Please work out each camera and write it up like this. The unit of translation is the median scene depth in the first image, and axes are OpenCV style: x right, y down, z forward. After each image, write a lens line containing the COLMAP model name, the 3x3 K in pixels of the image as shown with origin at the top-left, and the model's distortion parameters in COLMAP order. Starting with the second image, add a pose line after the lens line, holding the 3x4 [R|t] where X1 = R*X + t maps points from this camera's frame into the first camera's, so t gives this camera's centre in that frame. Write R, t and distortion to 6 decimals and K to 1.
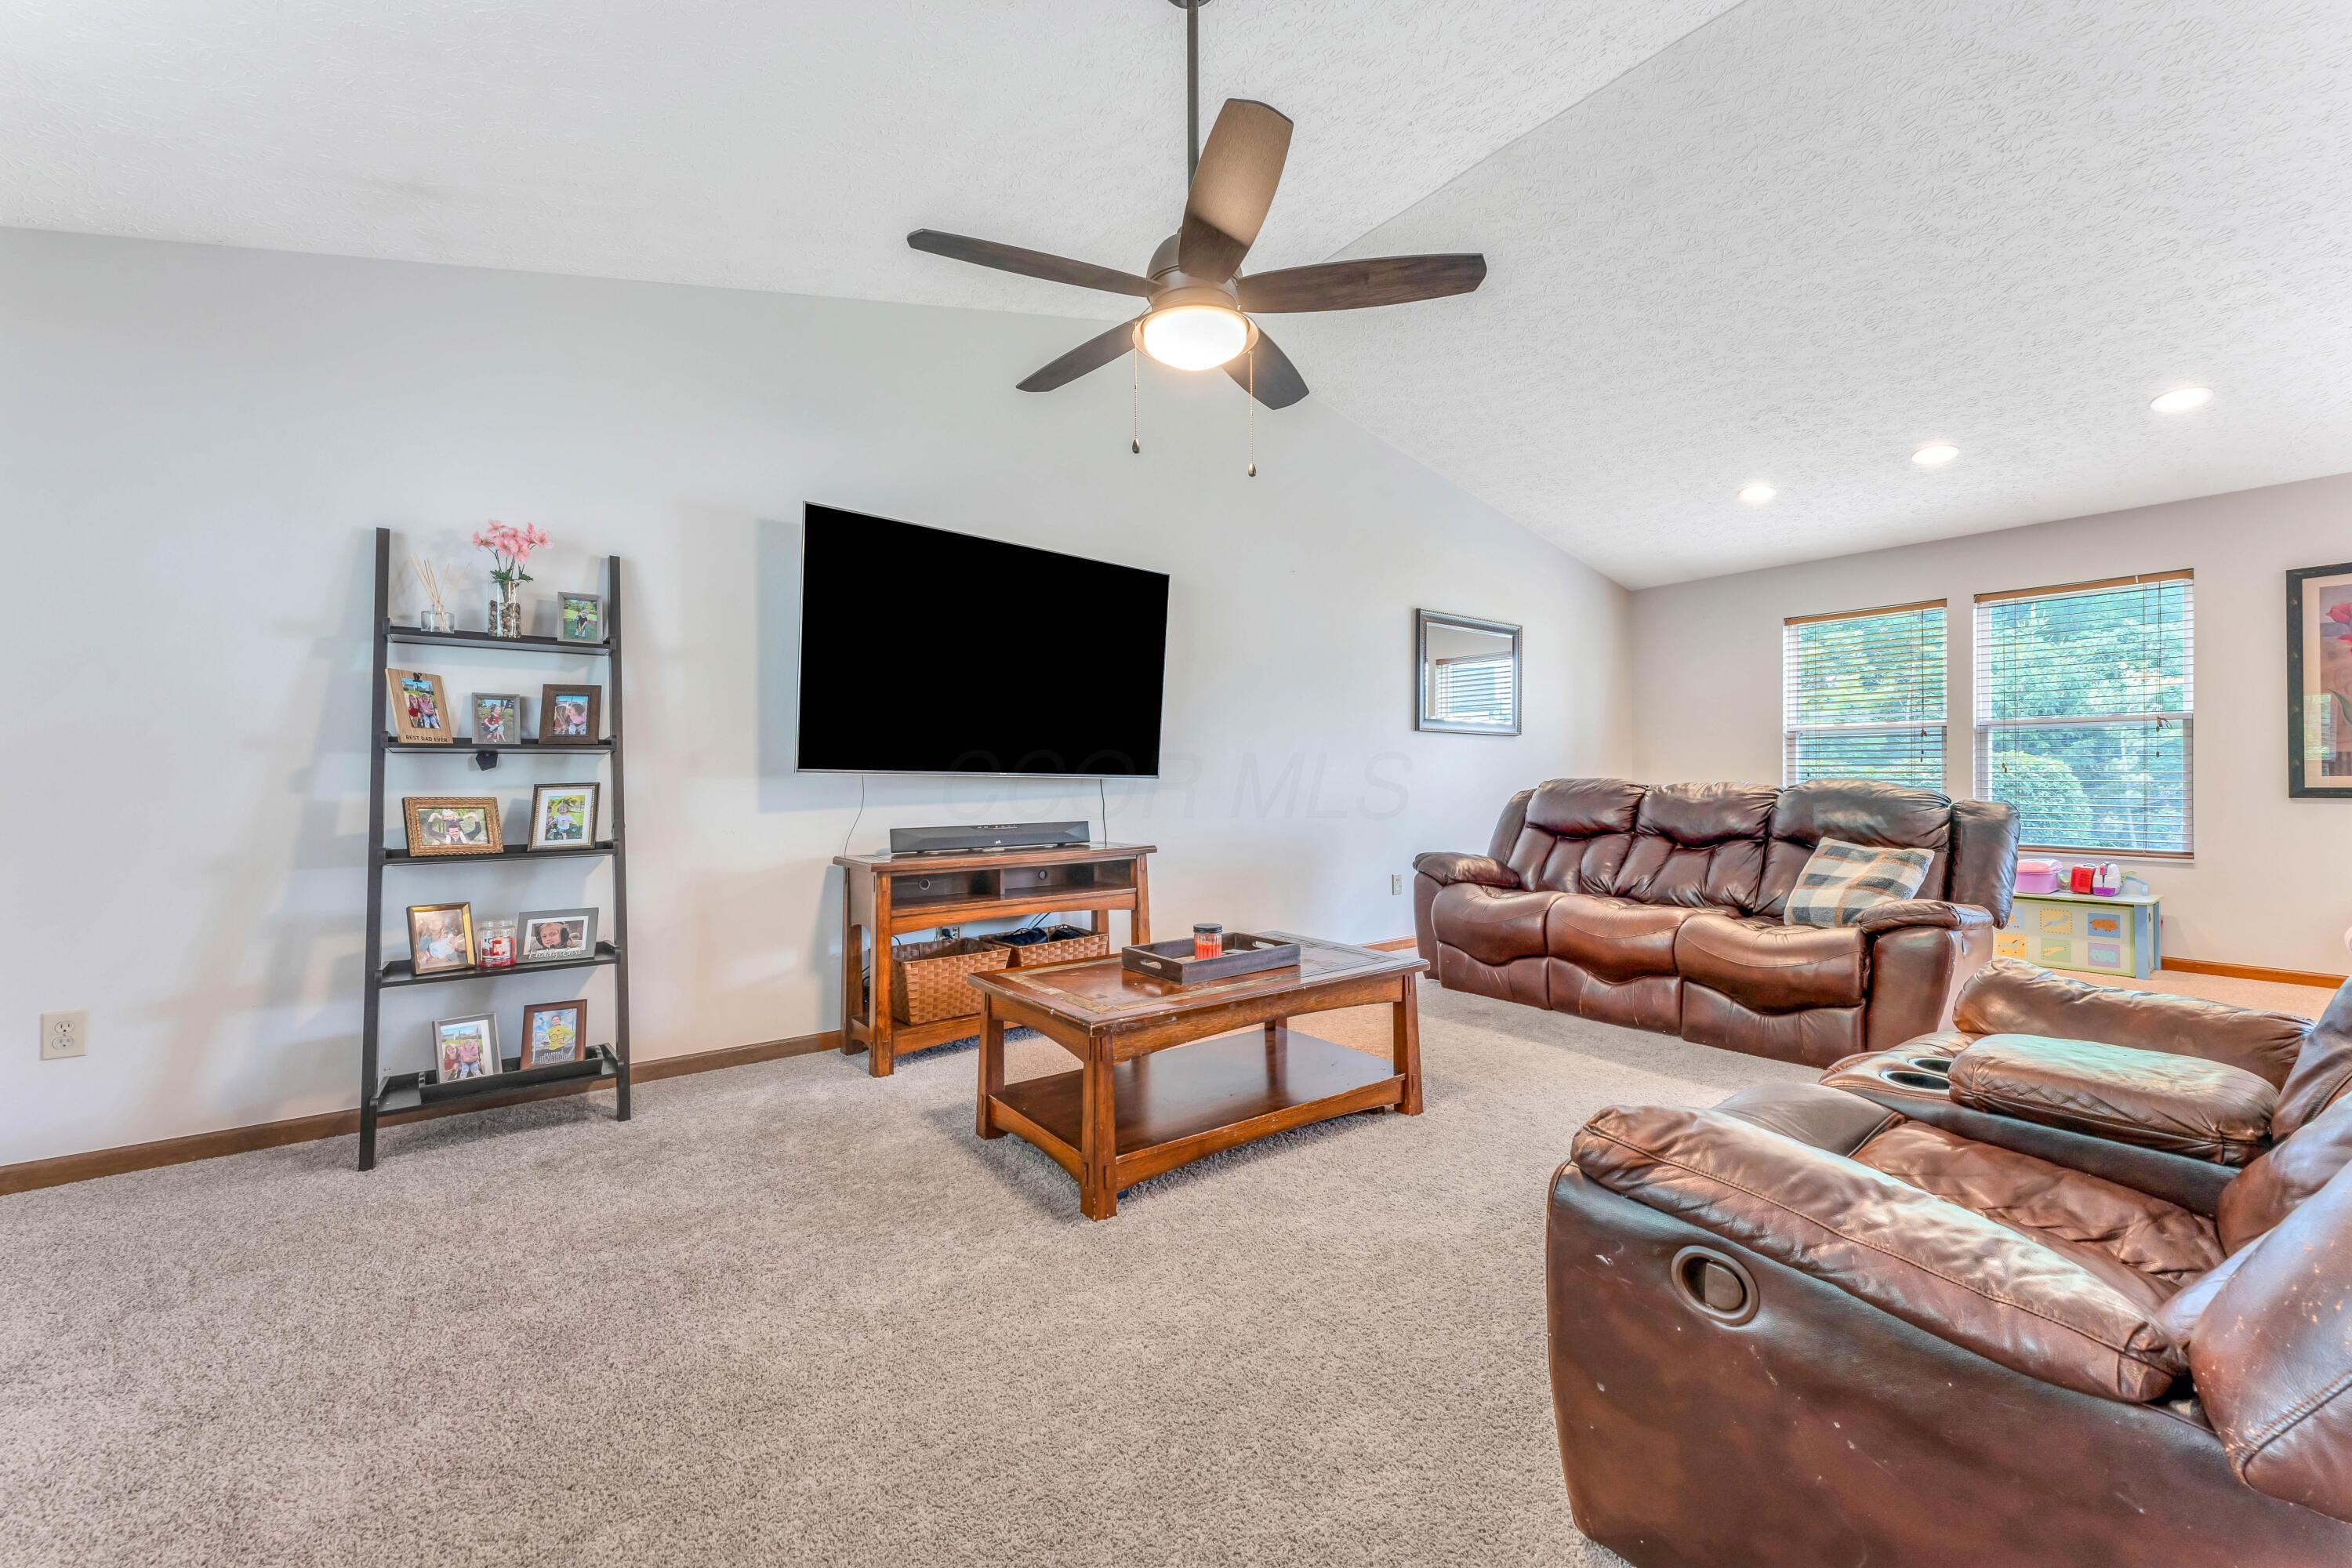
lens RADIAL K [[945.9, 0, 1174.9], [0, 945.9, 775.0], [0, 0, 1]] dist [0.000474, 0.000568]
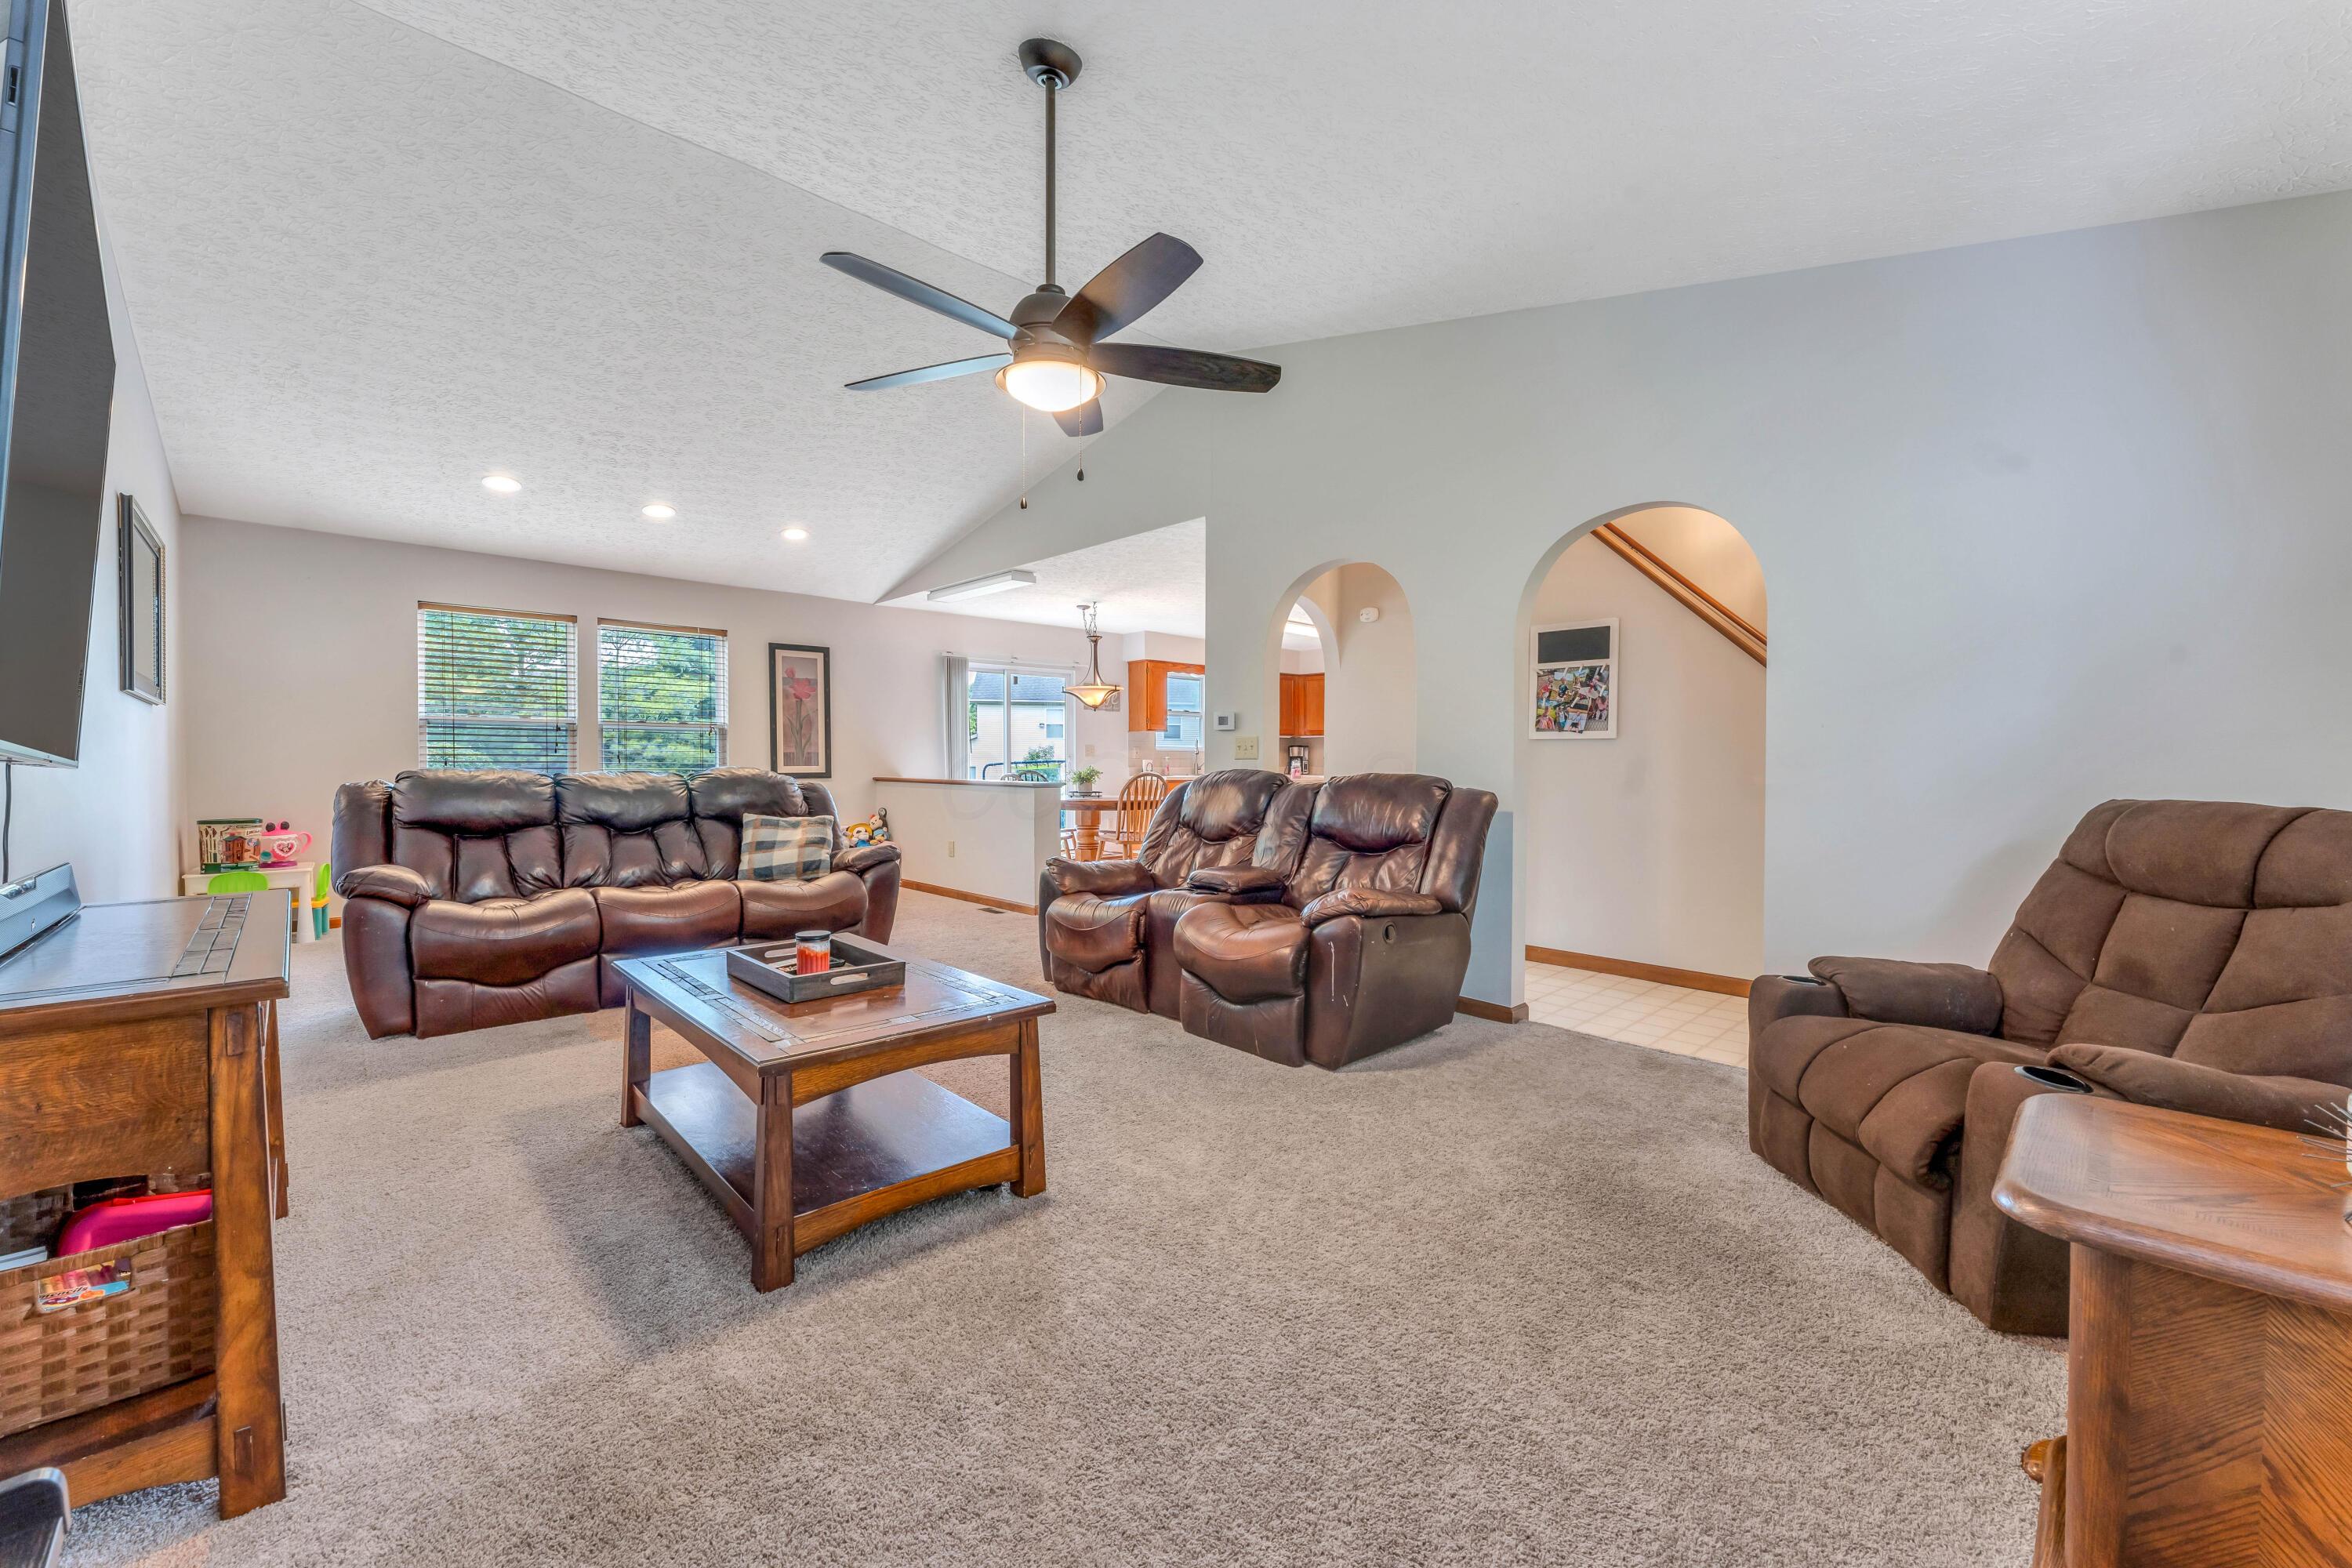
lens RADIAL K [[945.9, 0, 1174.2], [0, 945.9, 781.2], [0, 0, 1]] dist [0.000474, 0.000568]
pose [[-0.115789, -0.015316, 0.993156, -0.562534], [-0.004802, 0.999878, 0.014860, -0.000404], [-0.993262, -0.003048, -0.115848, 0.484683]]
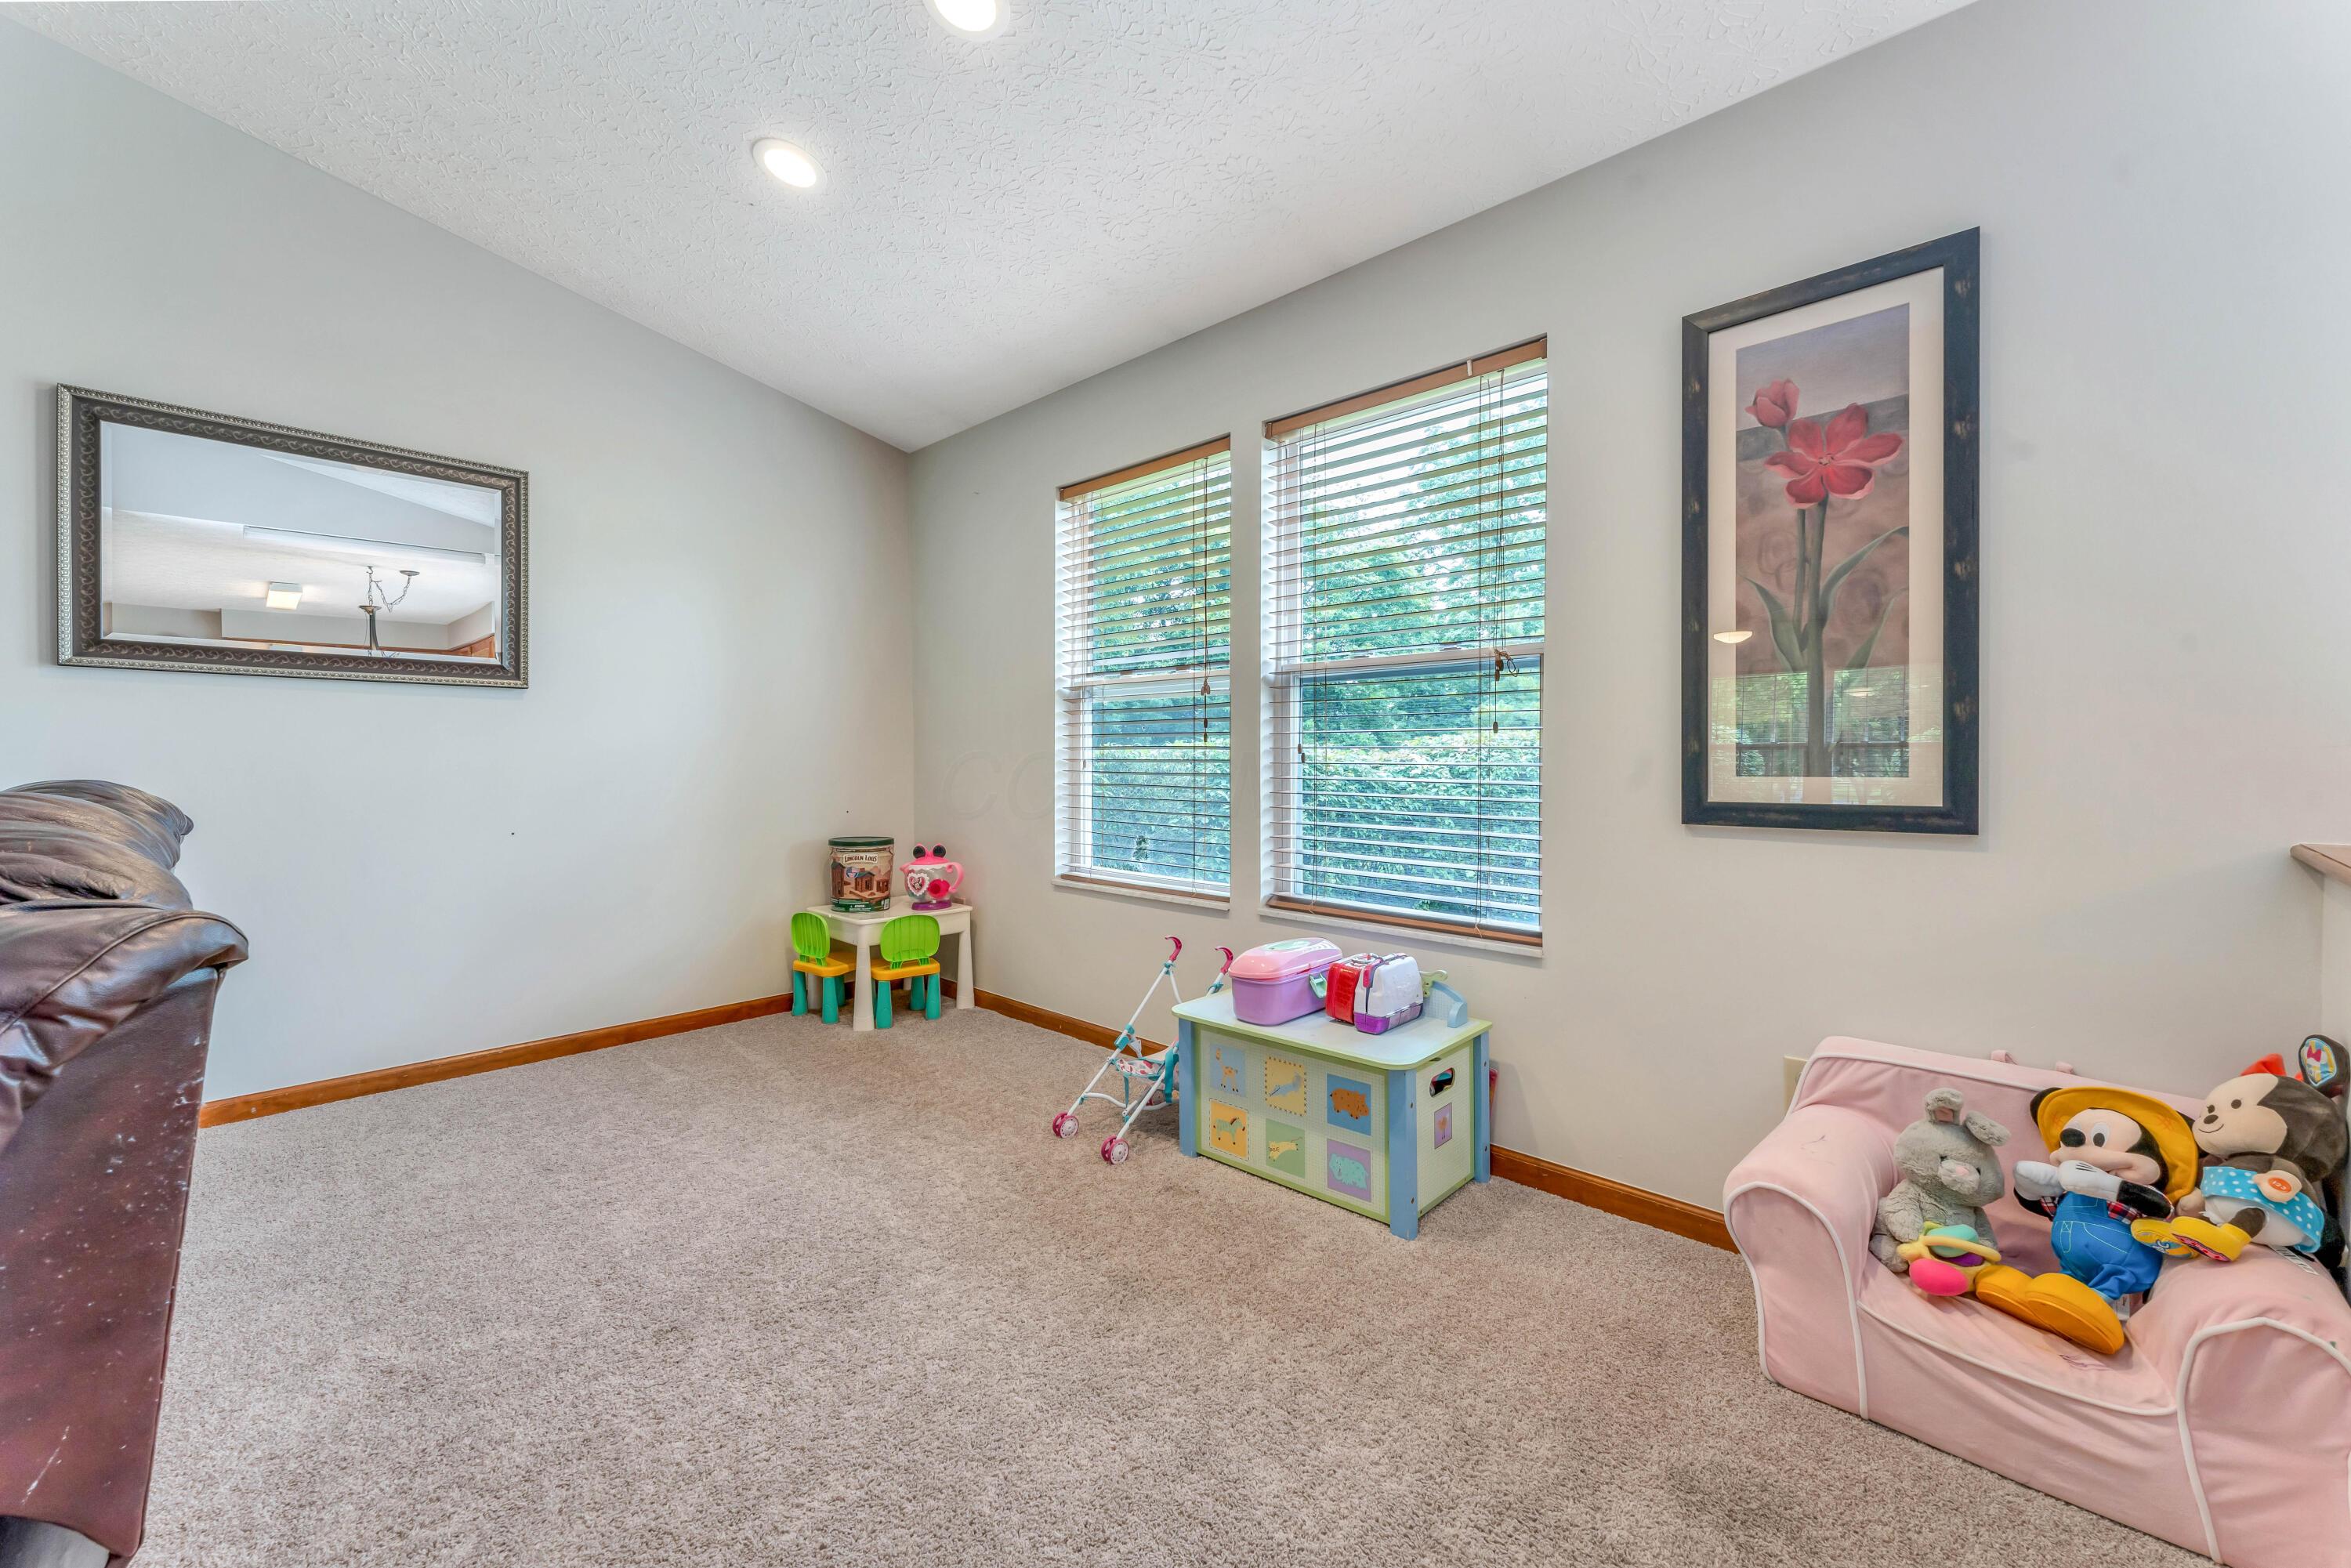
lens RADIAL K [[945.5, 0, 1165.6], [0, 945.5, 768.4], [0, 0, 1]] dist [0.000474, 0.000568]
pose [[0.985344, -0.004196, 0.170528, 0.851262], [0.001112, 0.999834, 0.018178, -0.010696], [-0.170576, -0.017722, 0.985185, 0.594610]]
